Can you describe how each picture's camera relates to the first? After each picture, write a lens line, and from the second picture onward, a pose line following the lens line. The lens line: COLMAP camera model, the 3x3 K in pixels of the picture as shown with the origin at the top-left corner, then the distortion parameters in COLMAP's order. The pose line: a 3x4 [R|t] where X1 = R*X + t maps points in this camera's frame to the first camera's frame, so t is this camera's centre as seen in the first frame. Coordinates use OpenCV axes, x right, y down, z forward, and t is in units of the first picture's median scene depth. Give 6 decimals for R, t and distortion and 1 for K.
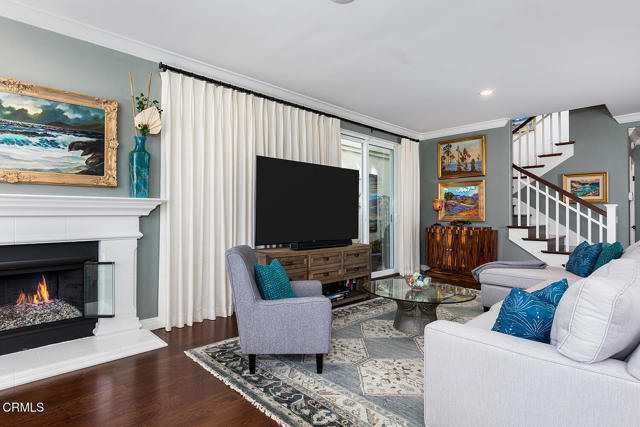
lens RADIAL K [[337.6, 0, 320.5], [0, 337.6, 211.5], [0, 0, 1]] dist [0.004526, -0.000148]
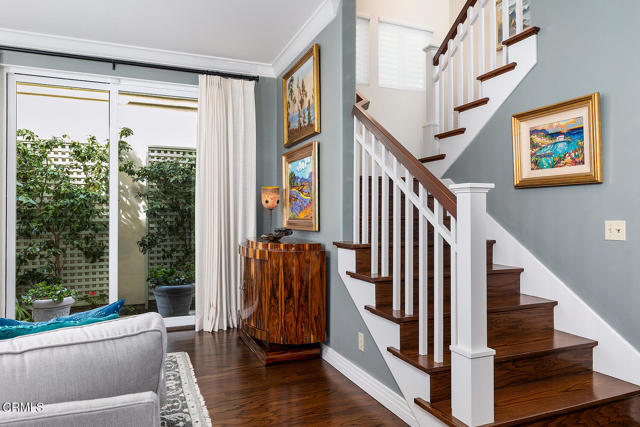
lens RADIAL K [[439.9, 0, 320.7], [0, 439.9, 212.6], [0, 0, 1]] dist [0.007651, 0.001086]
pose [[0.927073, -0.006102, -0.374831, 0.704247], [0.004817, 0.999979, -0.004365, 0.006572], [0.374850, 0.002241, 0.927083, 0.433844]]
